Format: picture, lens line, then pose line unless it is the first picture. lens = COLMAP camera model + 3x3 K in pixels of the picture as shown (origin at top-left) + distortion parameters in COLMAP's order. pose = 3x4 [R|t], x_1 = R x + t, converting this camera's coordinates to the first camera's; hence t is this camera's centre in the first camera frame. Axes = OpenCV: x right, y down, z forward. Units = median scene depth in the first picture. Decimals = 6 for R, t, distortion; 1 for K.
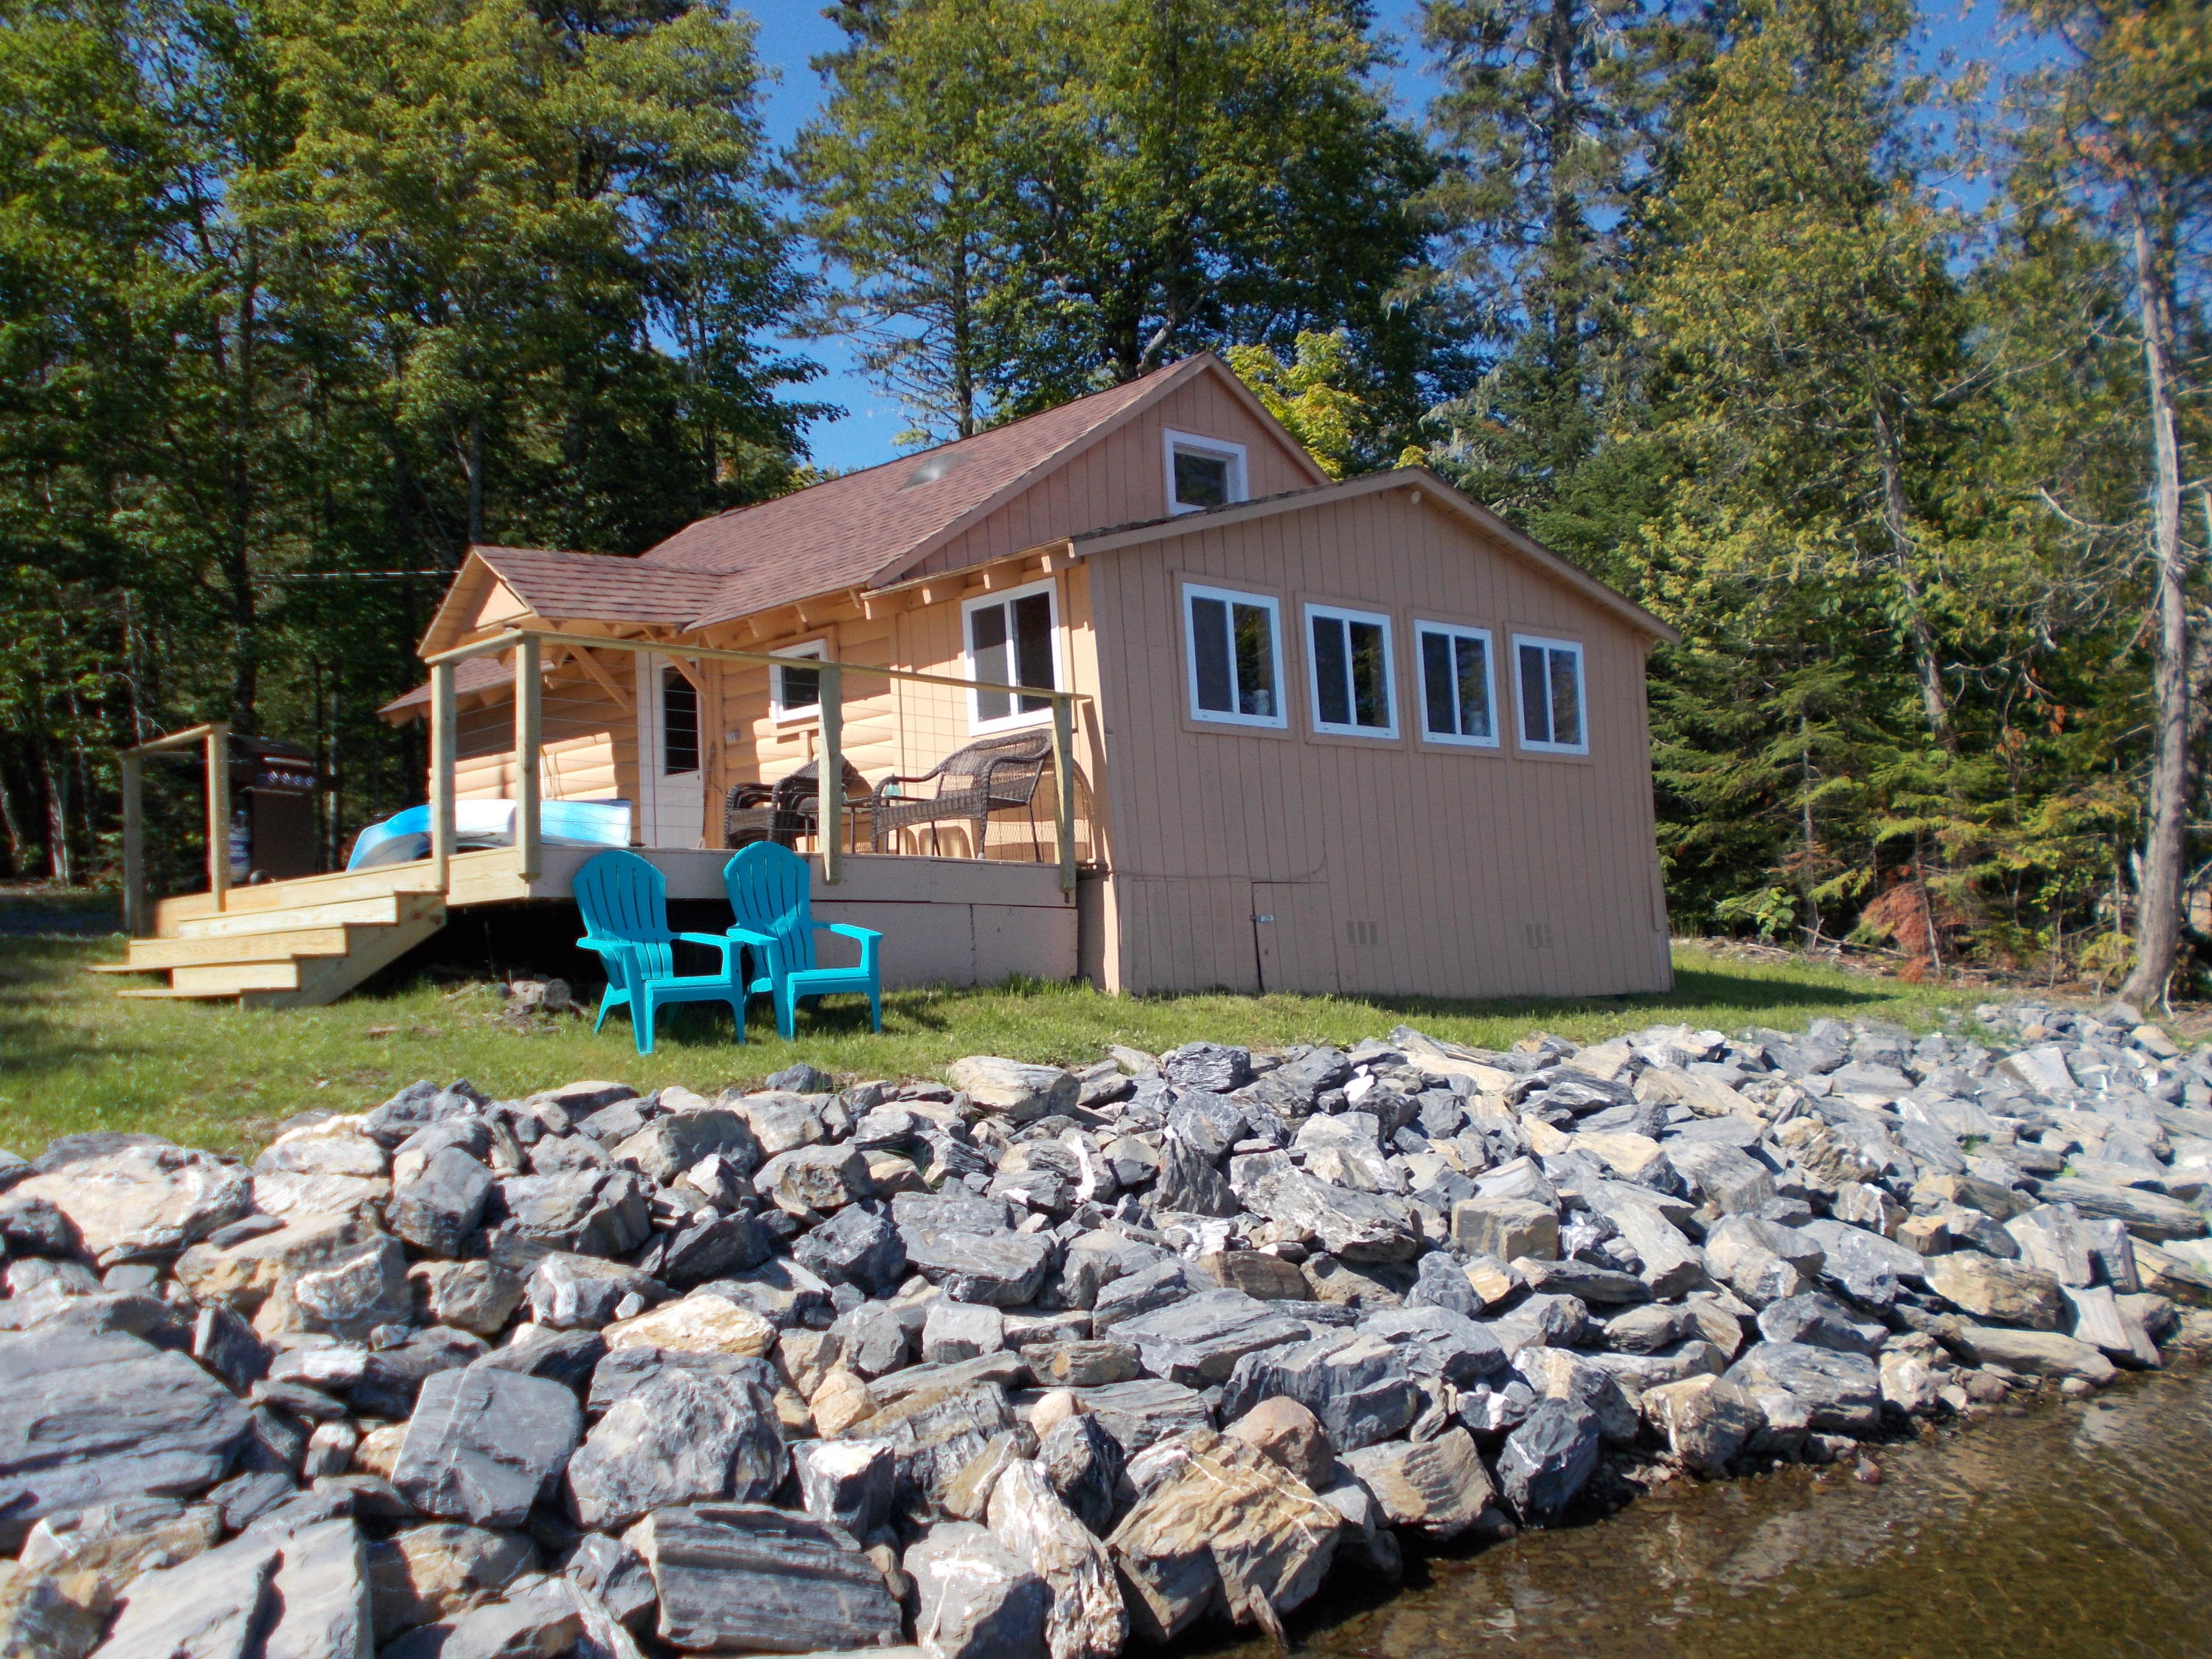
lens RADIAL K [[2068.3, 0, 1110.4], [0, 2068.3, 833.8], [0, 0, 1]] dist [-0.003126, 0.000000]
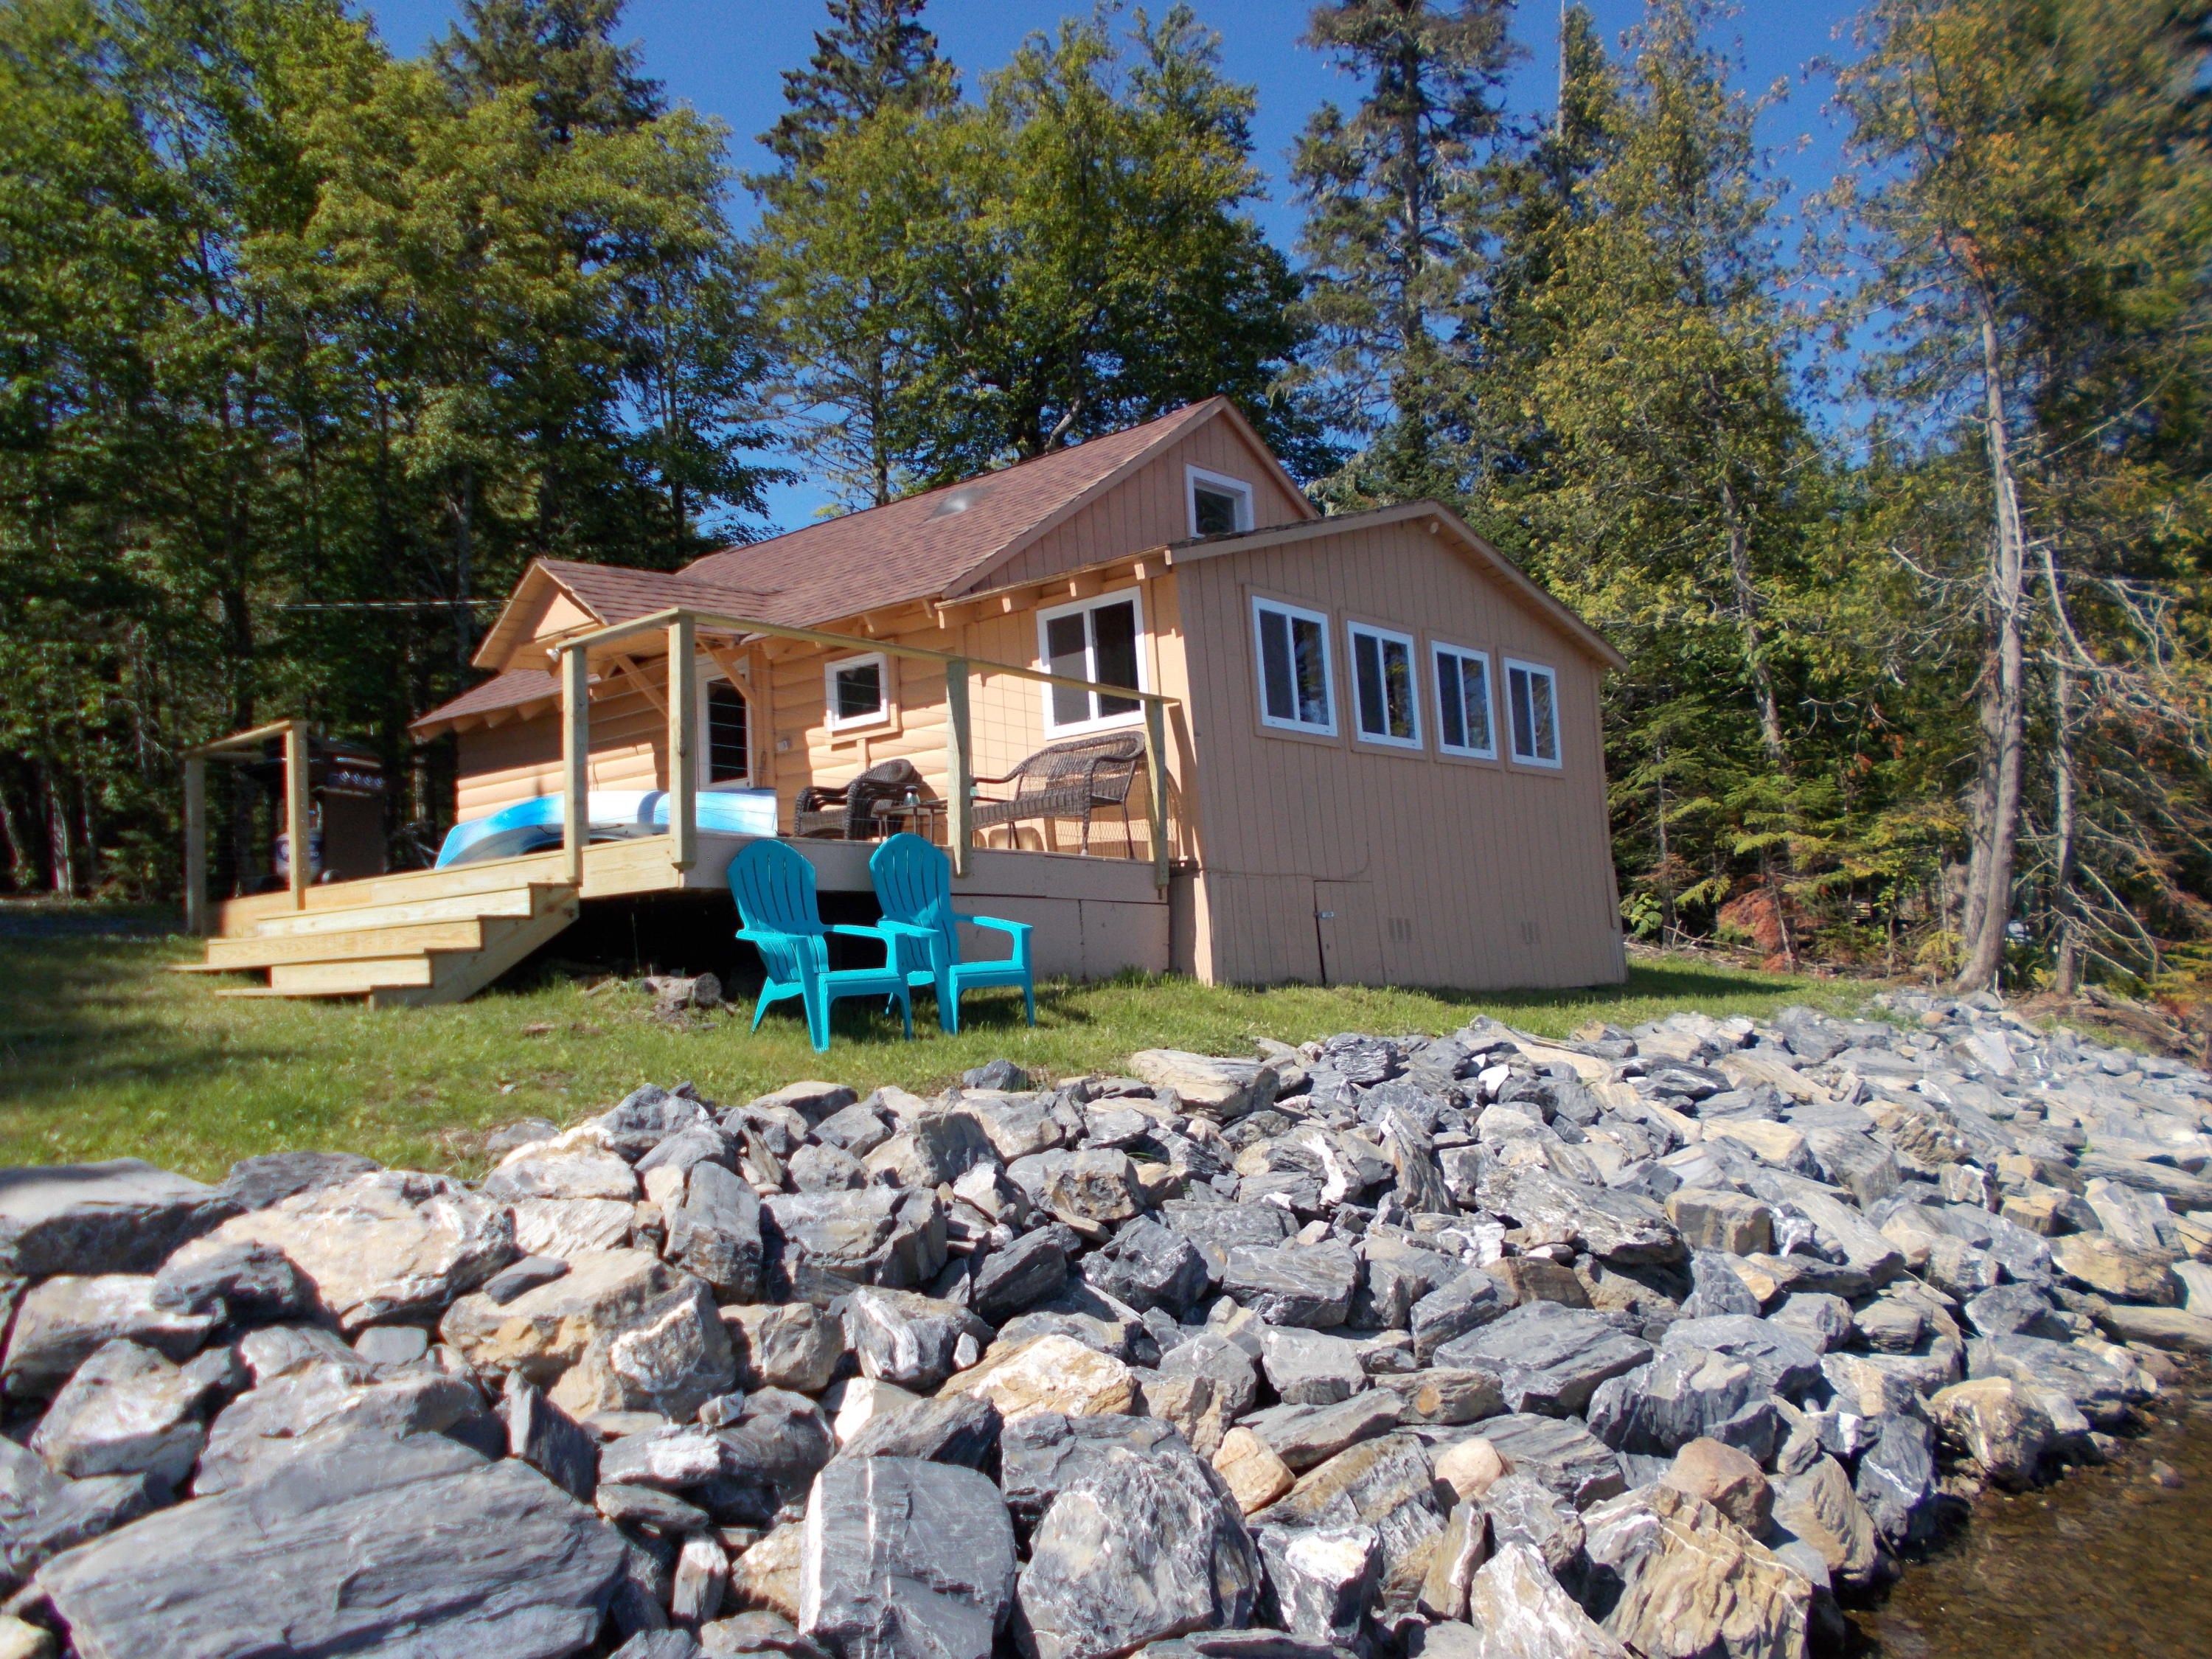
lens RADIAL K [[1706.1, 0, 1097.8], [0, 1706.1, 822.3], [0, 0, 1]] dist [0.016082, -0.023525]
pose [[0.995986, 0.002980, 0.089461, -0.119711], [-0.001025, 0.999760, -0.021893, 0.013051], [-0.089504, 0.021714, 0.995750, 0.144359]]
